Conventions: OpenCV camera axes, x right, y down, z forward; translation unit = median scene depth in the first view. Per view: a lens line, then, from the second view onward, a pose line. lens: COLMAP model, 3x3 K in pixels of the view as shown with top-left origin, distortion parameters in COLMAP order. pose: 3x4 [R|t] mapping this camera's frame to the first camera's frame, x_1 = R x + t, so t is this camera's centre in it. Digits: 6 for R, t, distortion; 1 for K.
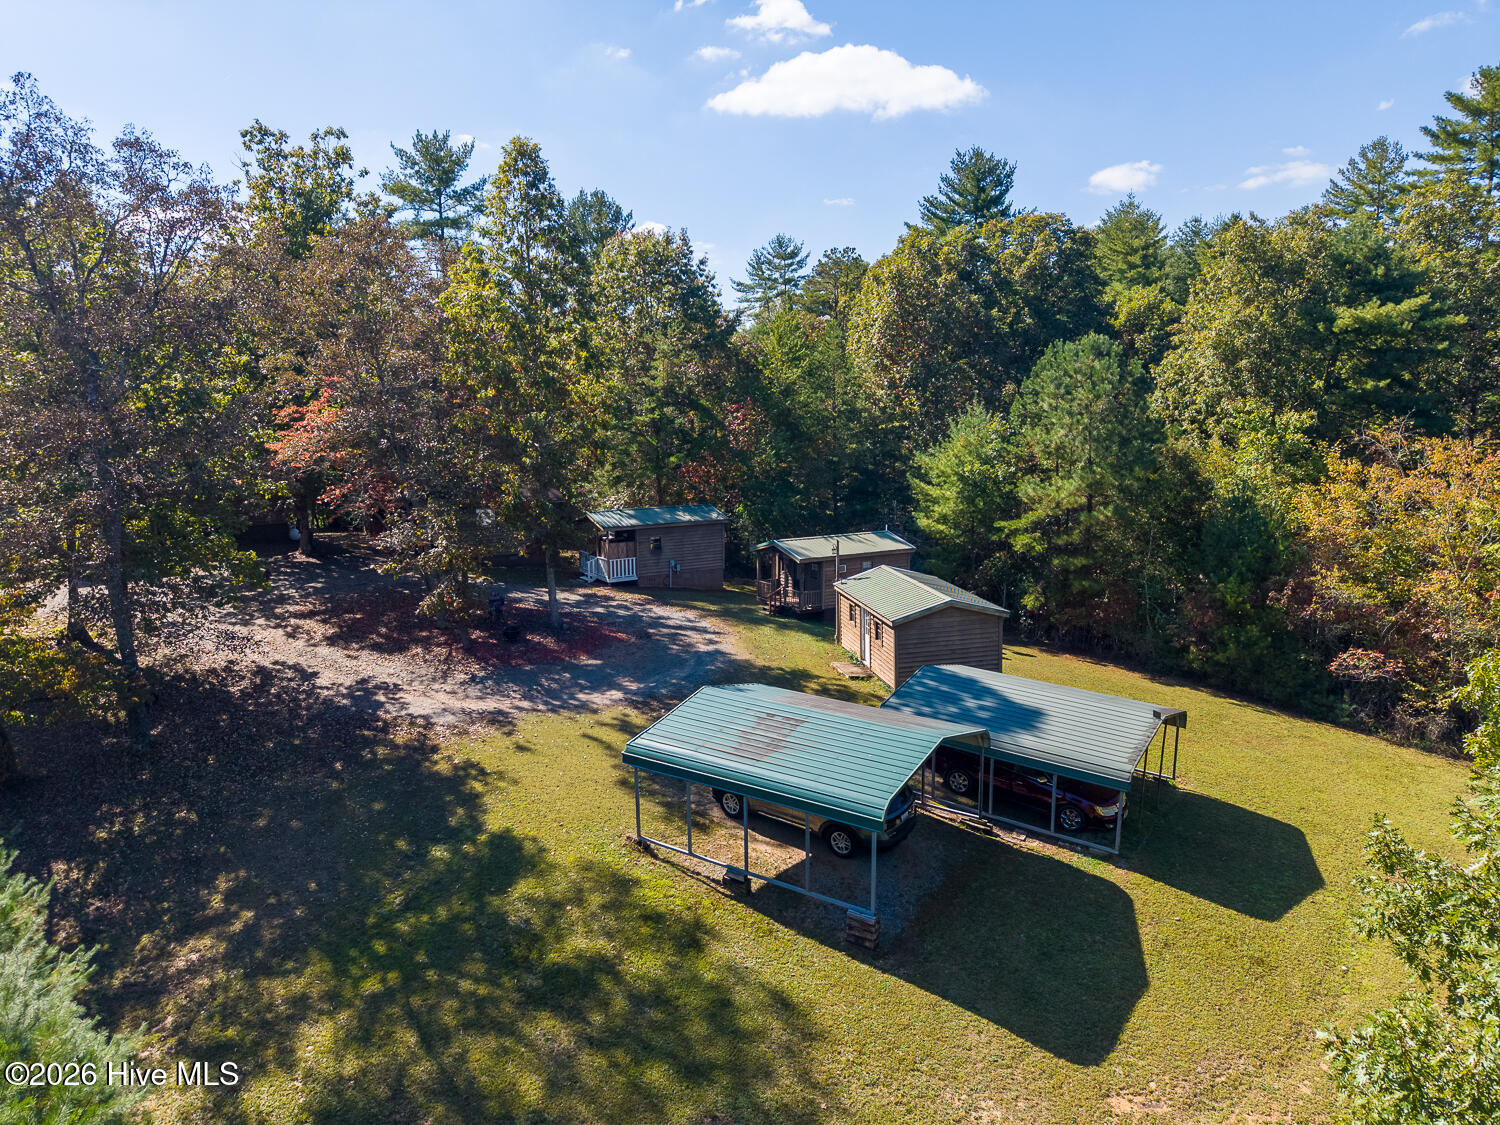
lens RADIAL K [[999.8, 0, 750.0], [0, 999.8, 562.5], [0, 0, 1]] dist [0.037352, -0.032821]
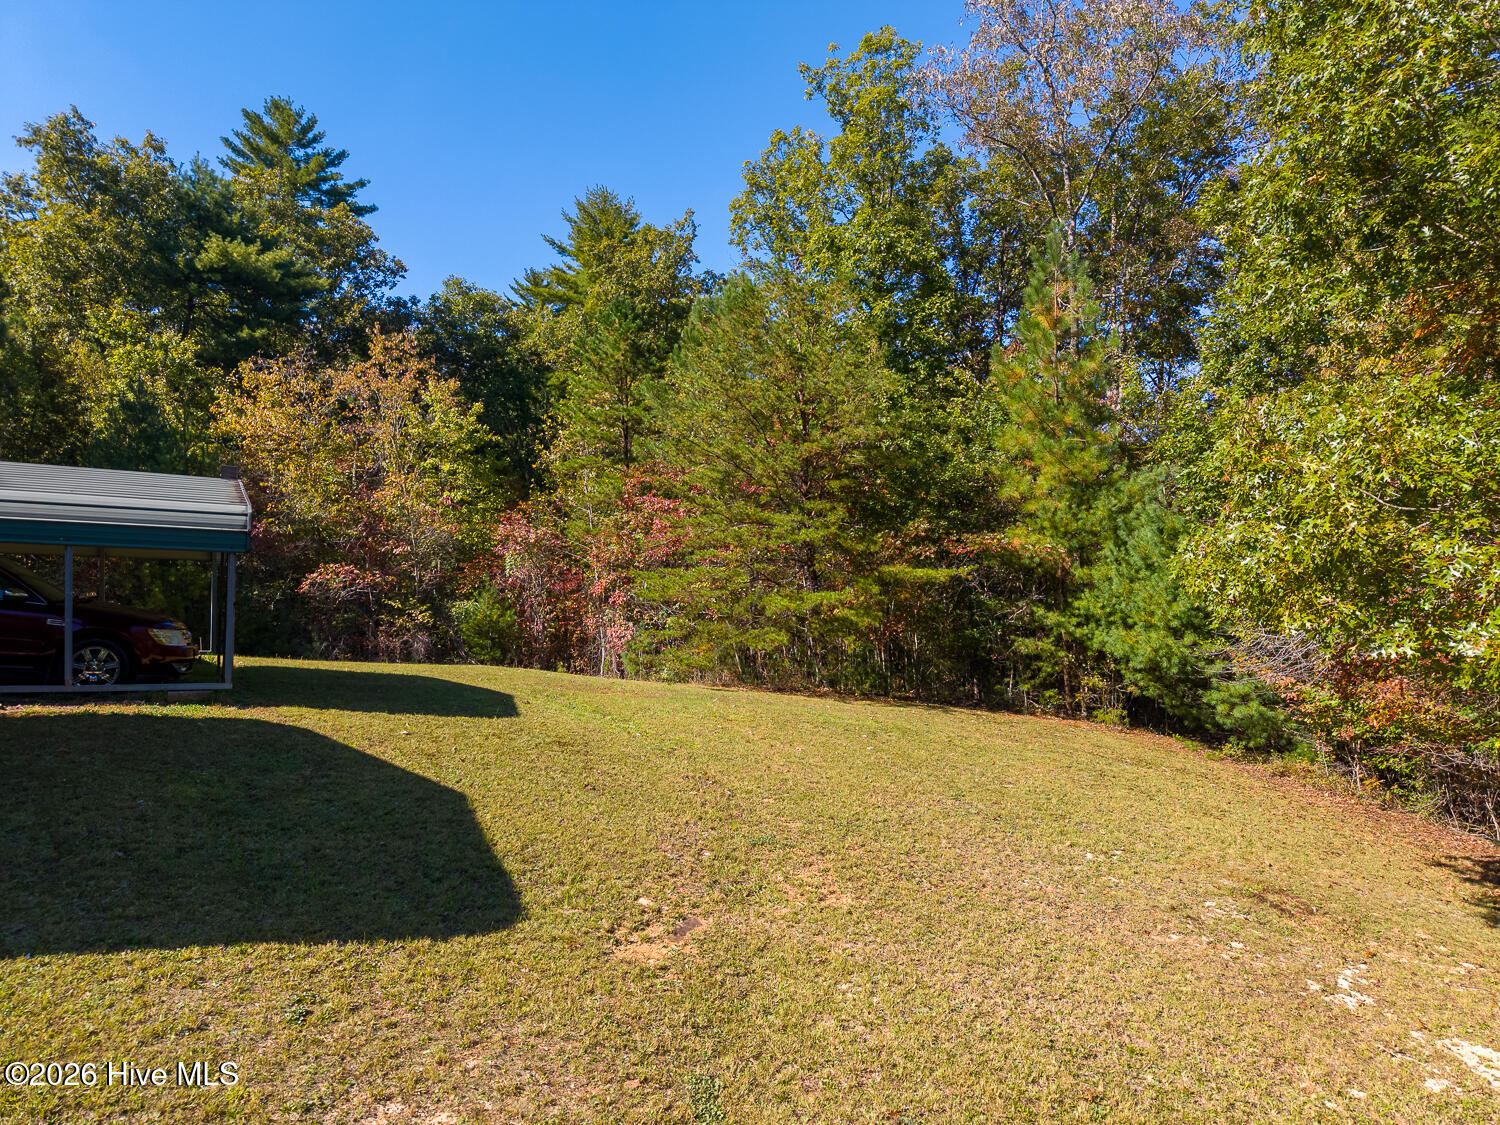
lens RADIAL K [[999.8, 0, 750.0], [0, 999.8, 562.5], [0, 0, 1]] dist [0.037352, -0.032821]
pose [[0.433907, -0.005097, 0.900943, 0.021942], [0.154346, 0.985621, -0.068759, 0.193736], [-0.887638, 0.168892, 0.428455, 0.355232]]
